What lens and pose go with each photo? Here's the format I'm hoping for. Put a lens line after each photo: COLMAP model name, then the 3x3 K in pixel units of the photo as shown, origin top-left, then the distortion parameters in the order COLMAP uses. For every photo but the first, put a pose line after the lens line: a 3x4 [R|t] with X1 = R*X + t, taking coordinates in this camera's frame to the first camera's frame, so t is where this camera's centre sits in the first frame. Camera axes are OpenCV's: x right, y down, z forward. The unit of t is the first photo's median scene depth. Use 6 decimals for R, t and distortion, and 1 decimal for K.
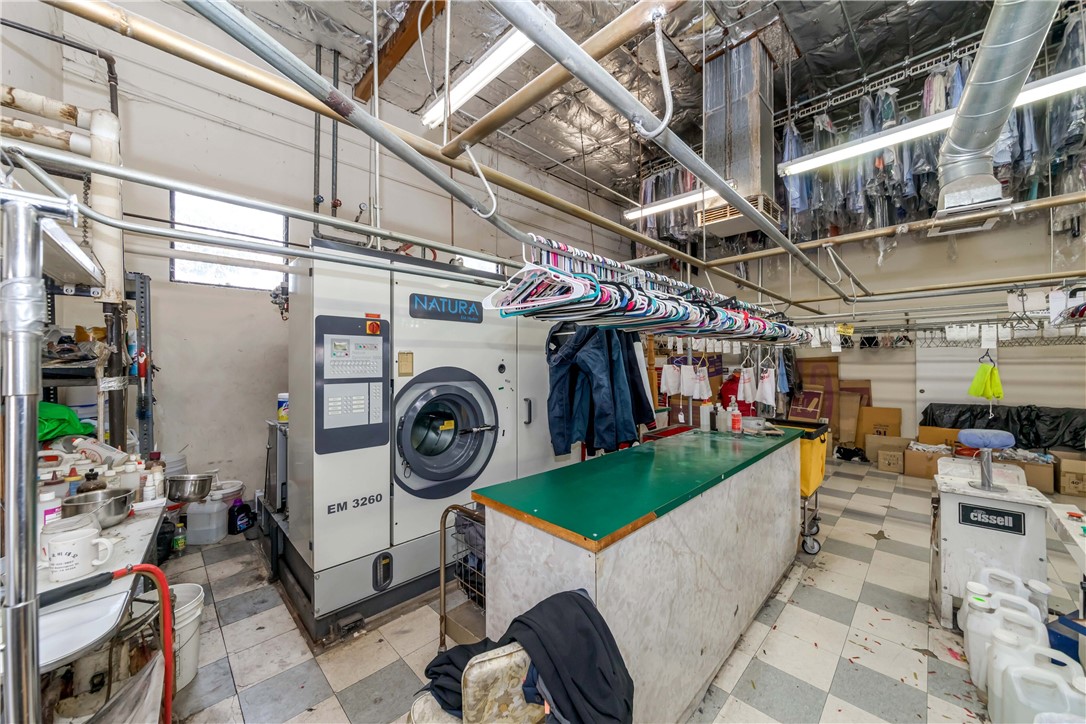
lens RADIAL K [[390.9, 0, 541.8], [0, 390.9, 363.3], [0, 0, 1]] dist [0.000502, 0.000003]
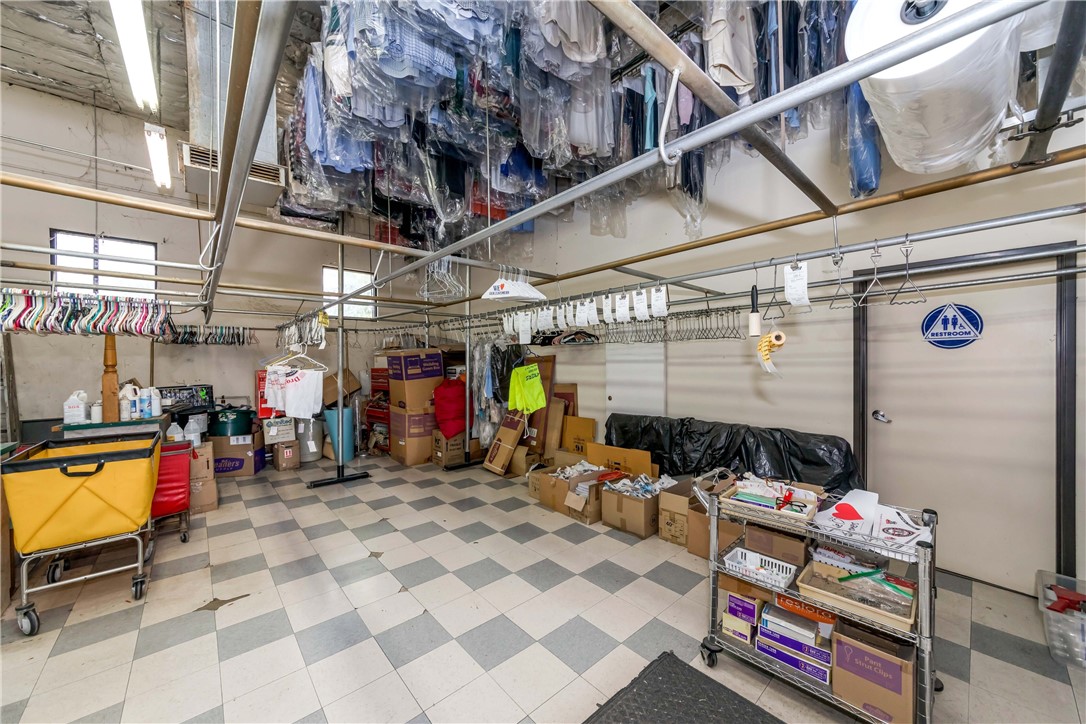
lens RADIAL K [[390.9, 0, 545.5], [0, 390.9, 363.2], [0, 0, 1]] dist [0.000502, 0.000003]
pose [[0.998597, -0.001925, -0.052927, 0.876547], [0.001874, 0.999998, -0.001014, -0.000456], [0.052929, 0.000913, 0.998598, 0.182299]]
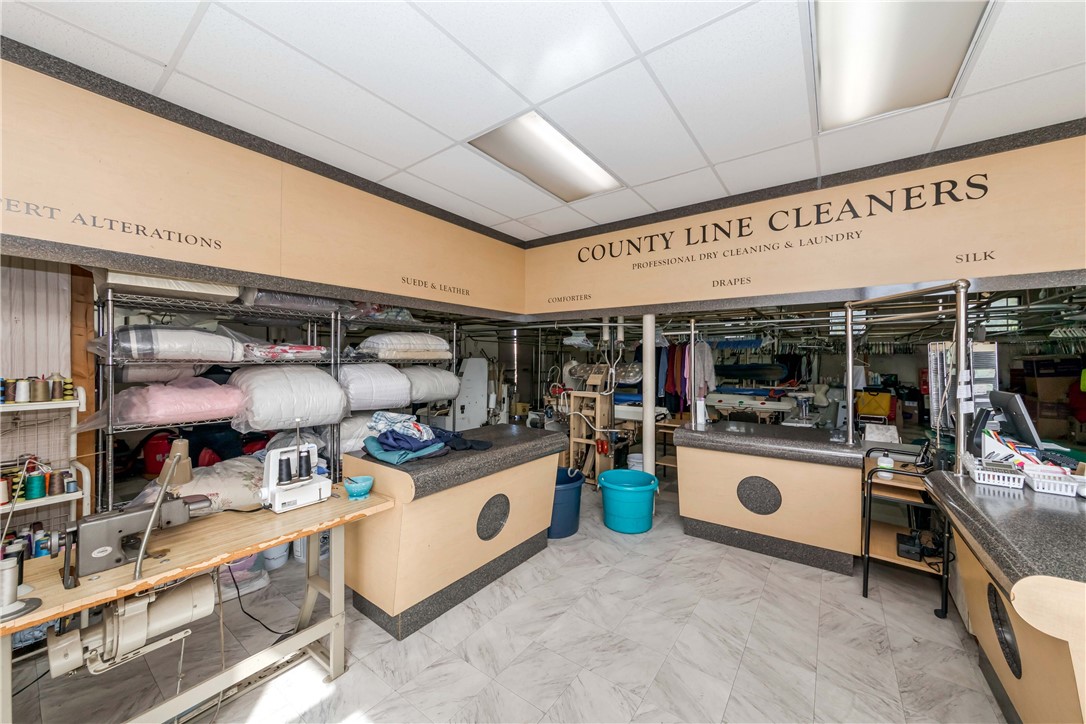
lens RADIAL K [[390.9, 0, 545.6], [0, 390.9, 359.6], [0, 0, 1]] dist [0.000502, 0.000003]
pose [[0.152500, 0.001398, -0.988302, 1.965217], [-0.004282, 0.999991, 0.000754, -0.026149], [0.988294, 0.004117, 0.152504, -1.337612]]
